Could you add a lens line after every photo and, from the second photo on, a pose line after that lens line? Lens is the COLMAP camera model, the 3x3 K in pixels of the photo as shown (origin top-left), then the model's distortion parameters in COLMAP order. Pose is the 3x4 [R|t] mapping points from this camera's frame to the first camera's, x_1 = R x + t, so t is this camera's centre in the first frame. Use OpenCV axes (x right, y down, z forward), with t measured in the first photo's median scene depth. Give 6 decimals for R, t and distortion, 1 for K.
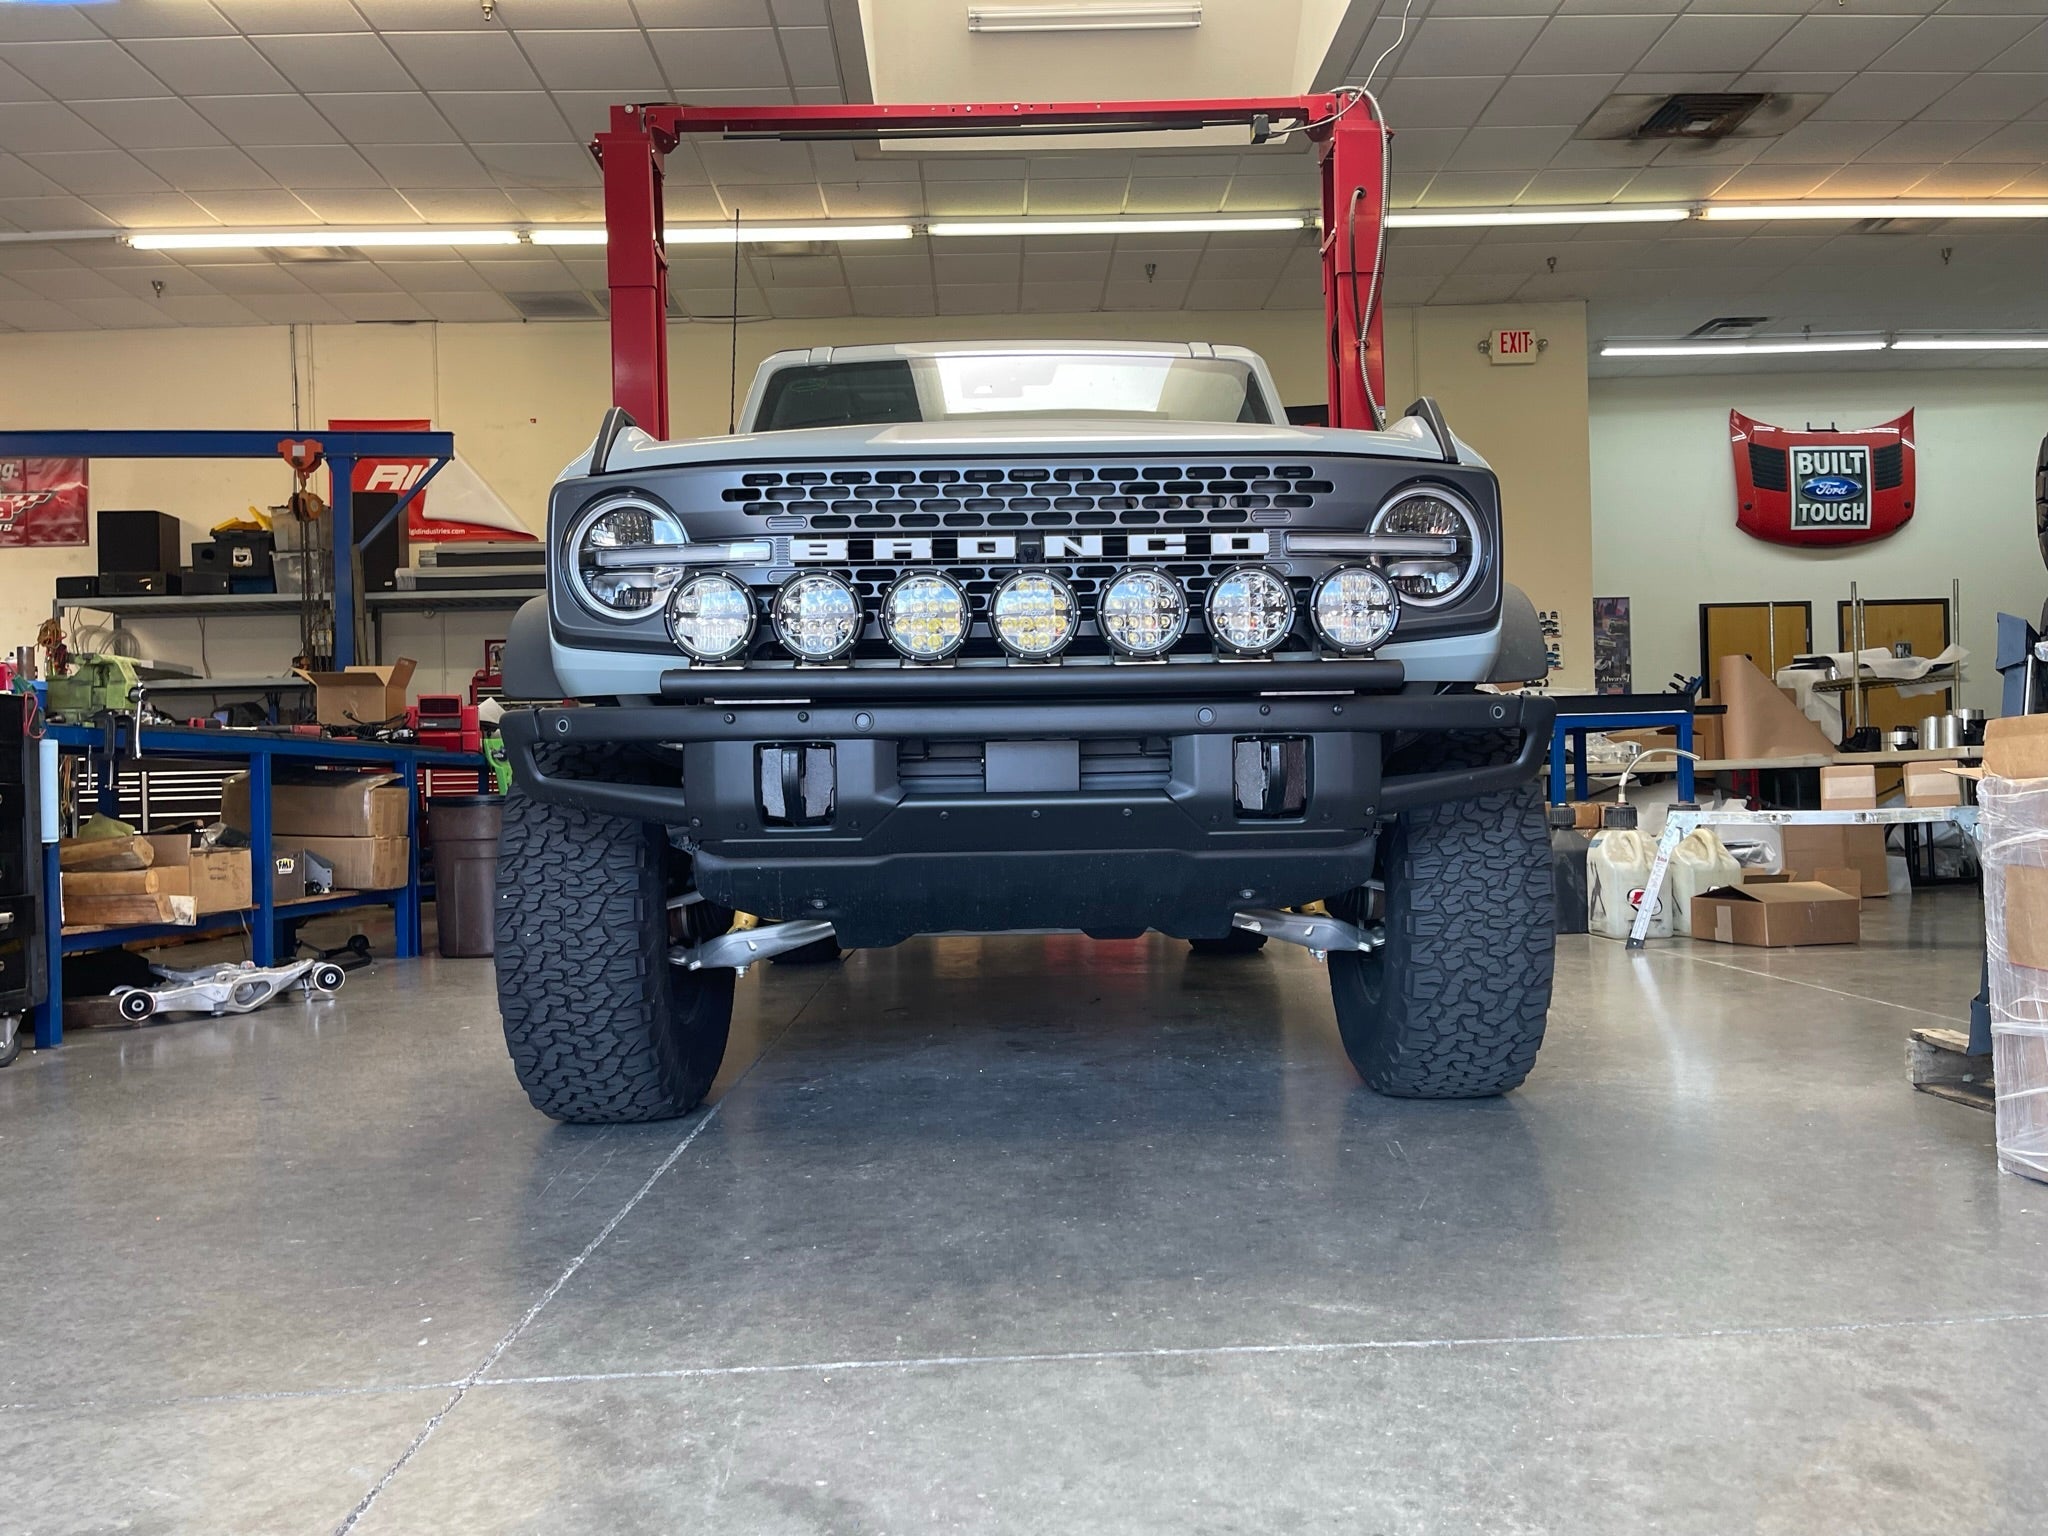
lens RADIAL K [[1562.7, 0, 1036.3], [0, 1562.7, 774.0], [0, 0, 1]] dist [0.069910, -0.080807]
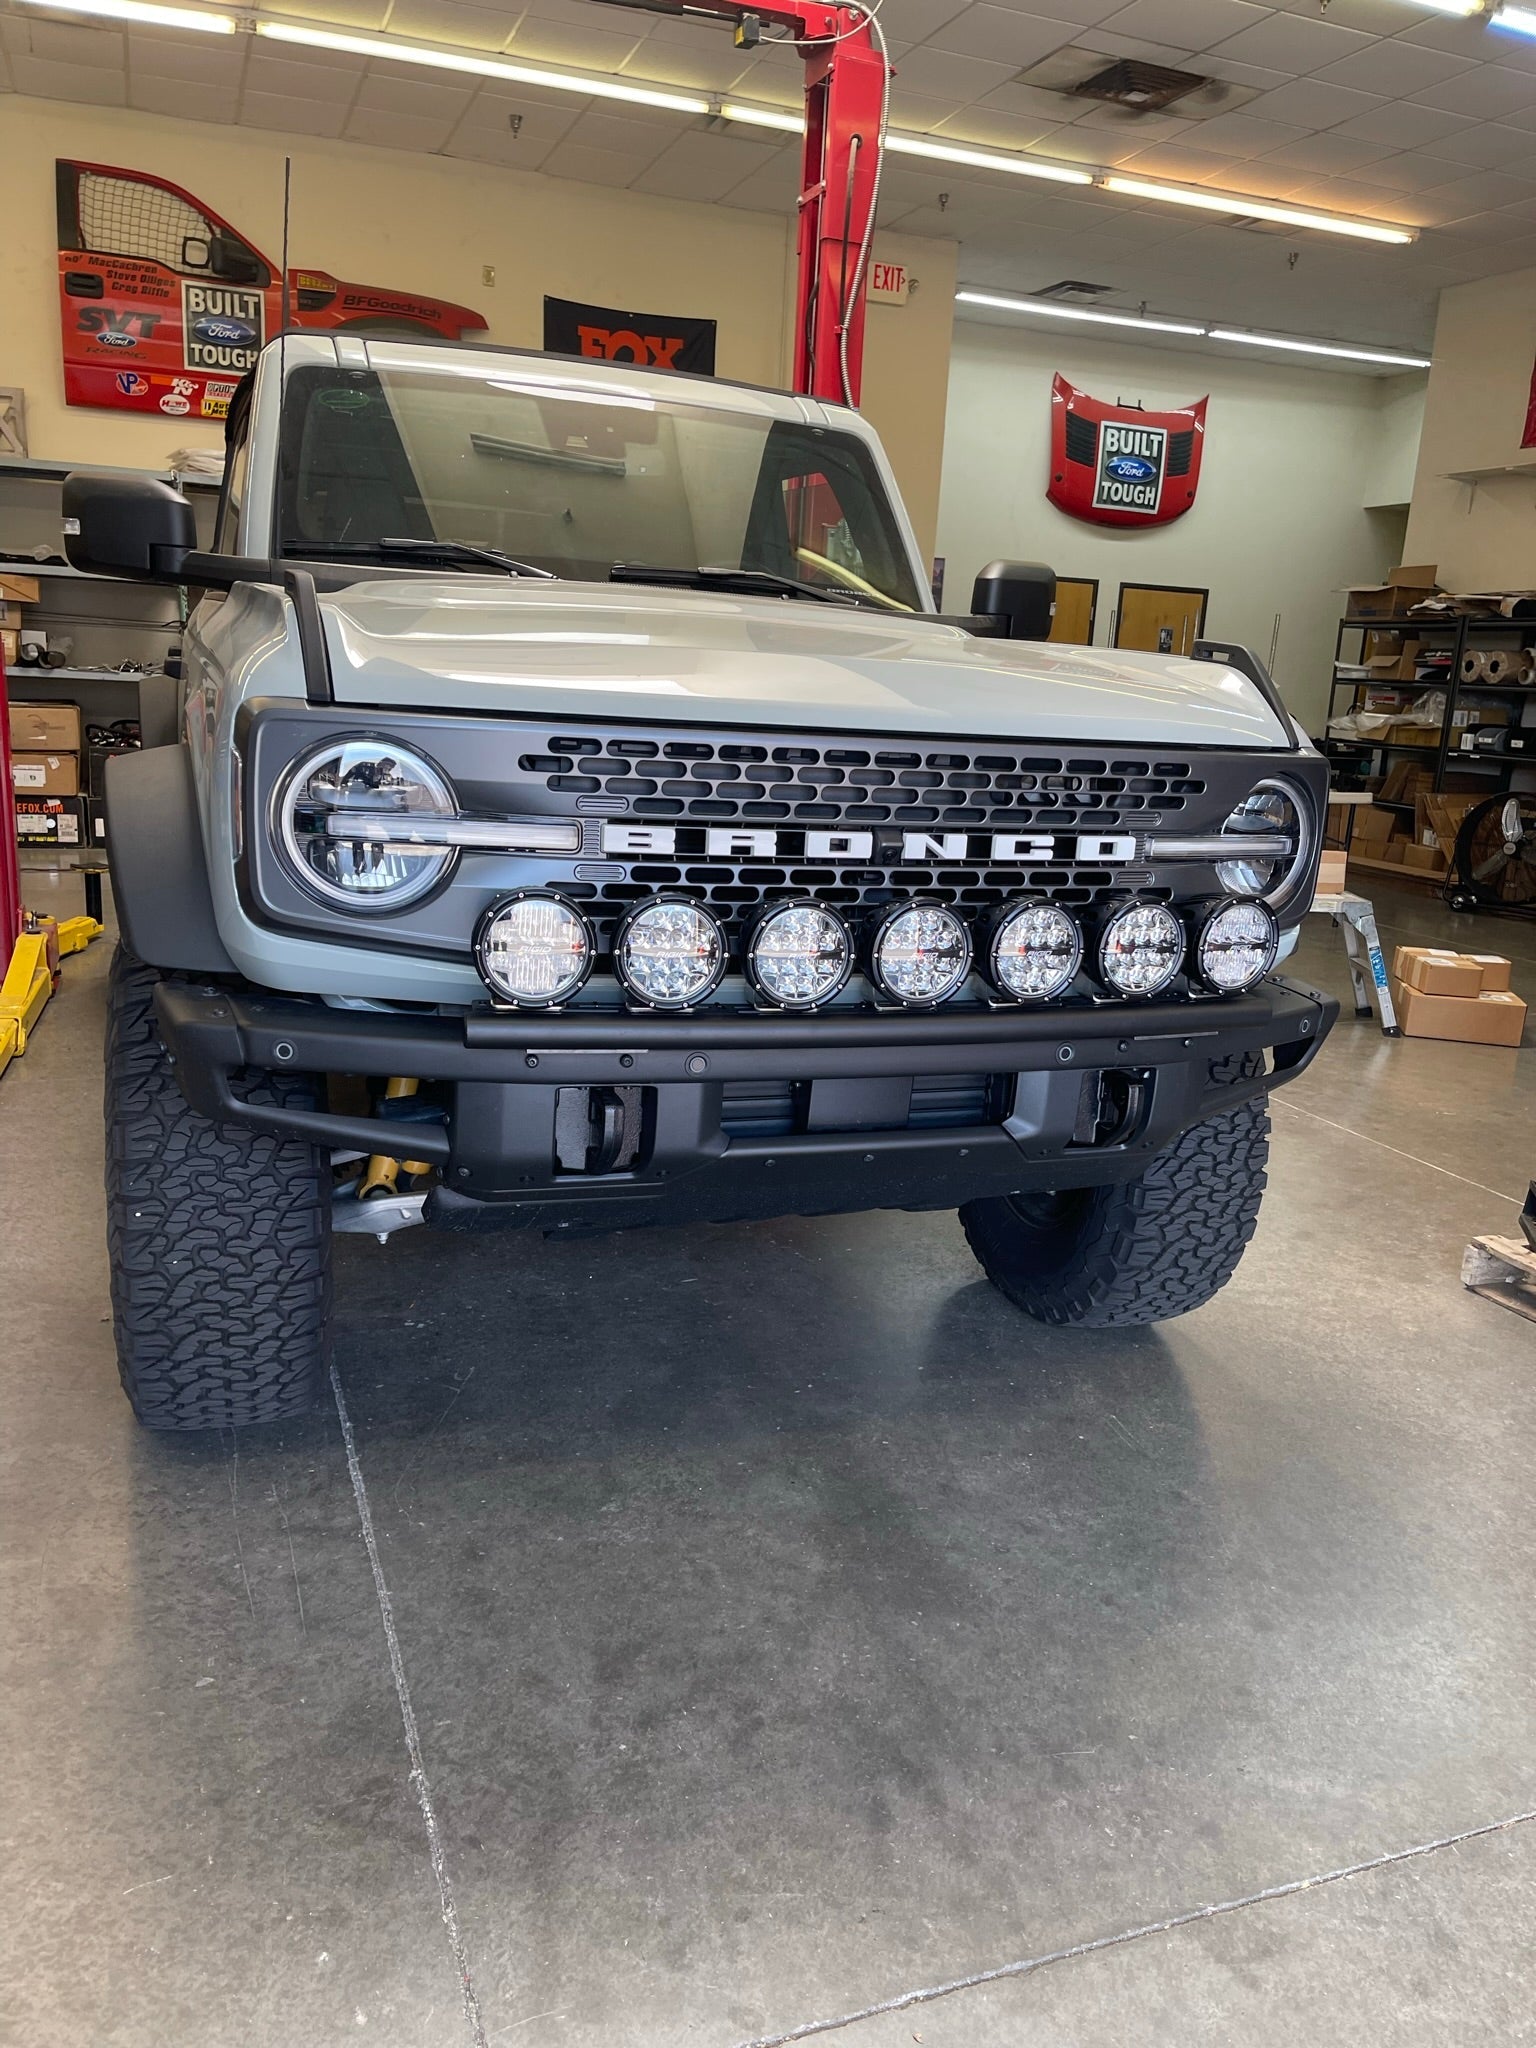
lens RADIAL K [[1560.2, 0, 775.2], [0, 1560.2, 1034.3], [0, 0, 1]] dist [0.071608, -0.093942]
pose [[0.940755, -0.000997, 0.339087, -0.335585], [-0.083946, 0.968183, 0.235744, -0.235560], [-0.328533, -0.250242, 0.910739, 0.242812]]
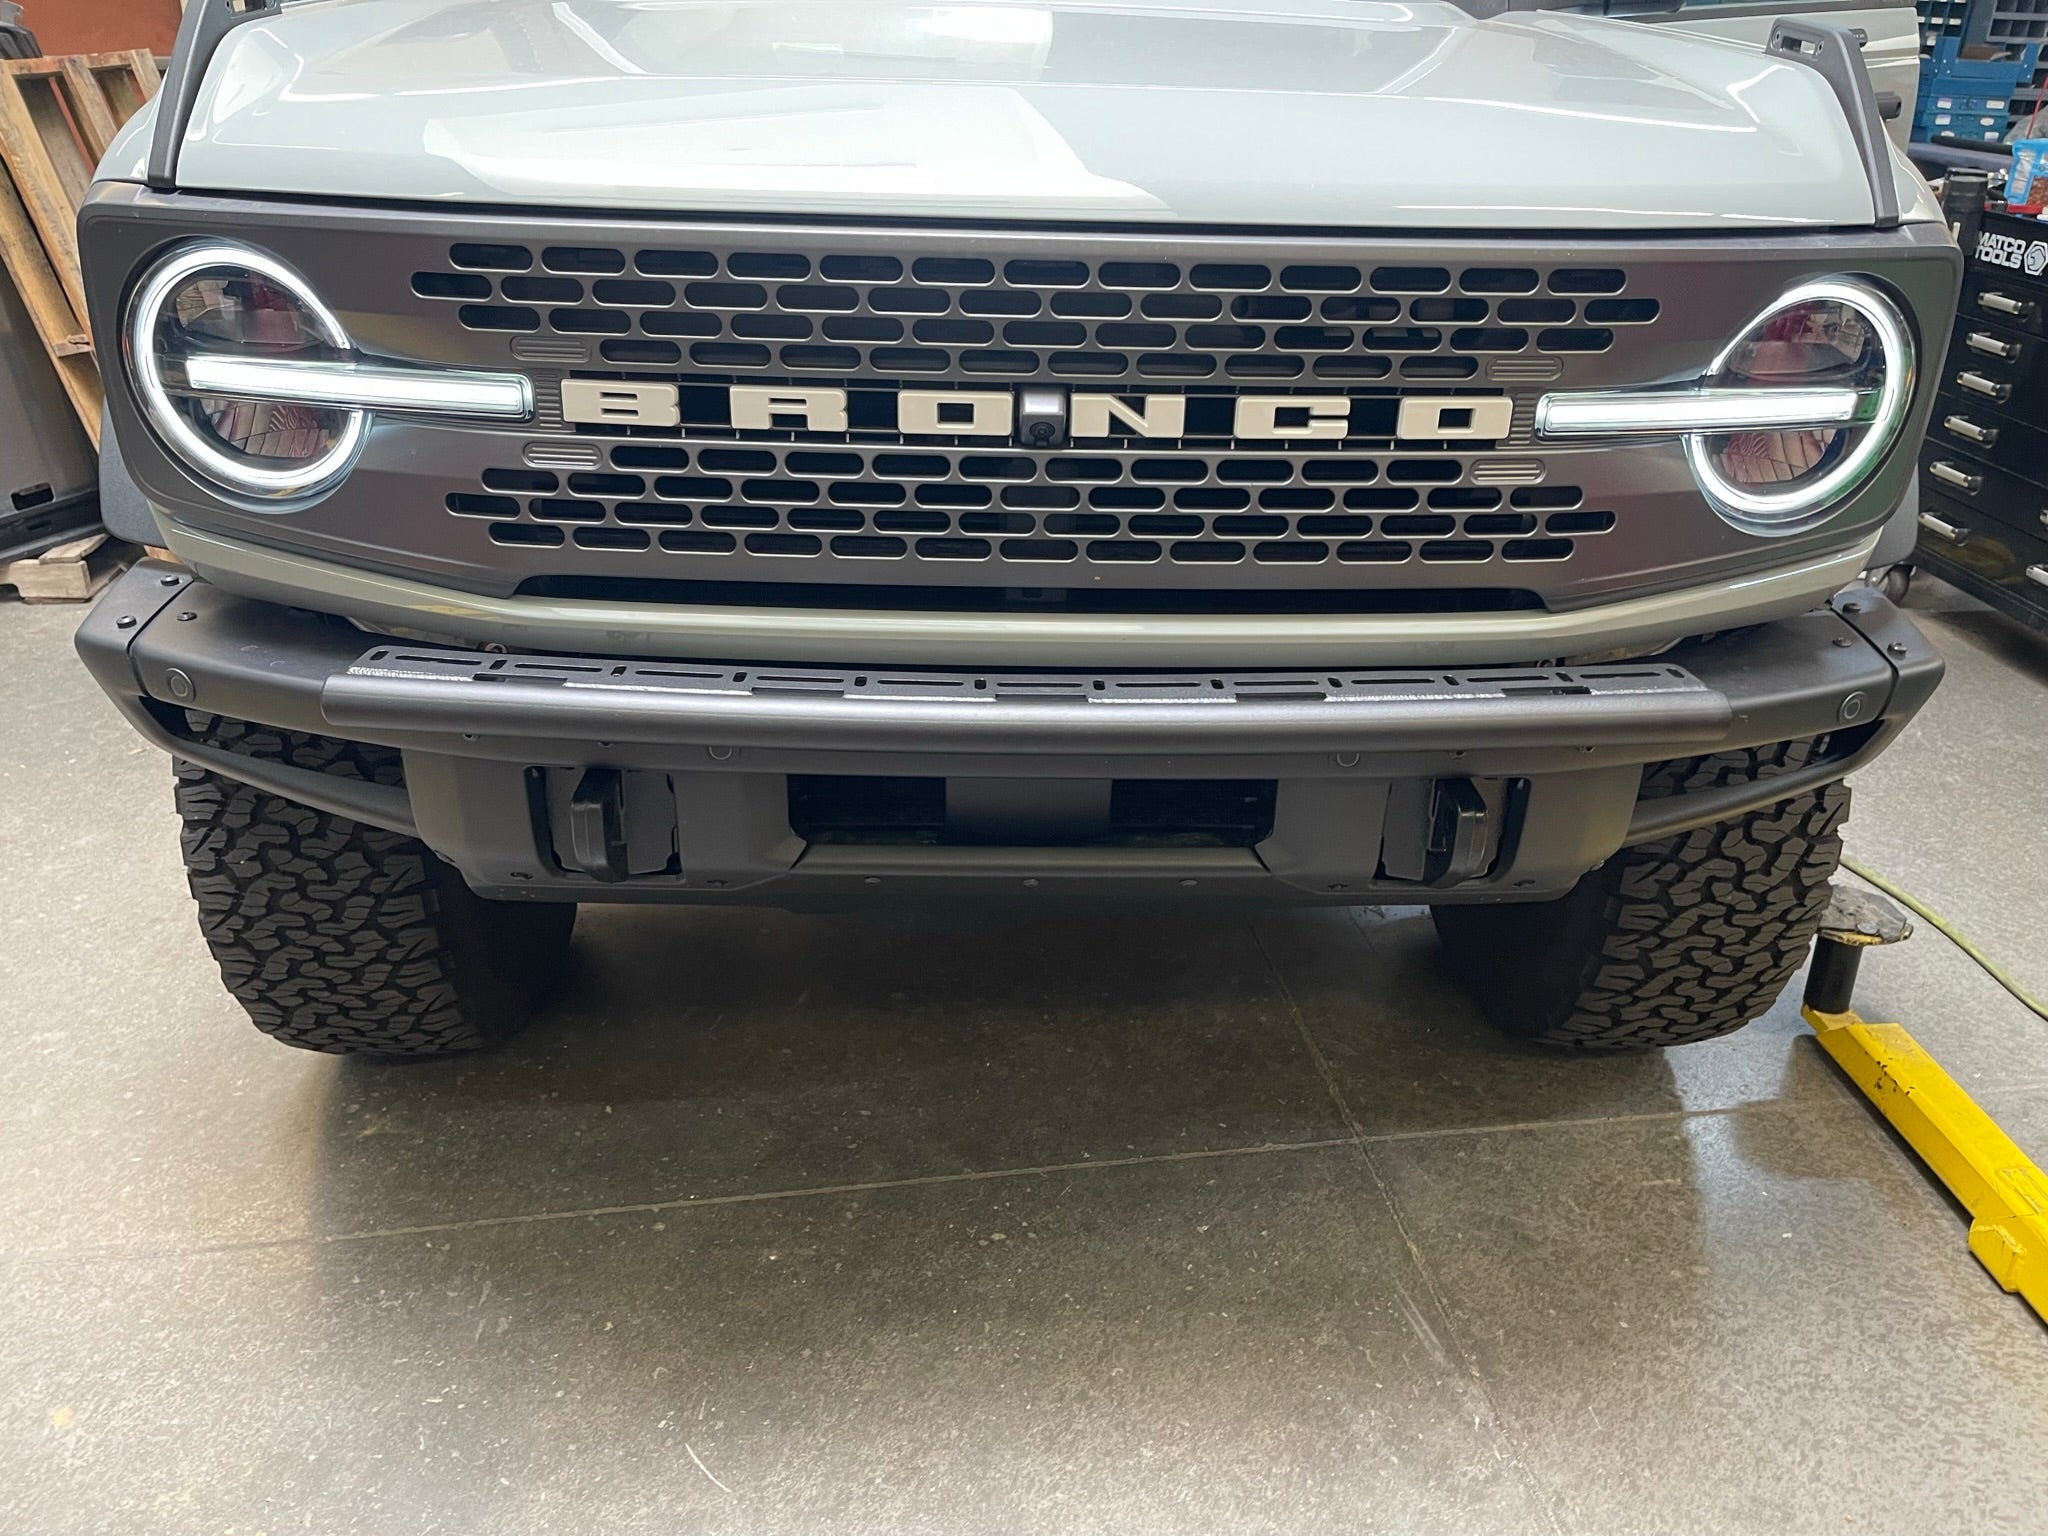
lens RADIAL K [[1560.2, 0, 1034.8], [0, 1560.2, 748.0], [0, 0, 1]] dist [0.071608, -0.093942]
pose [[0.999014, 0.037935, 0.023046, -0.013717], [-0.044189, 0.898952, 0.435812, -0.265684], [-0.004185, -0.436401, 0.899742, 0.493169]]
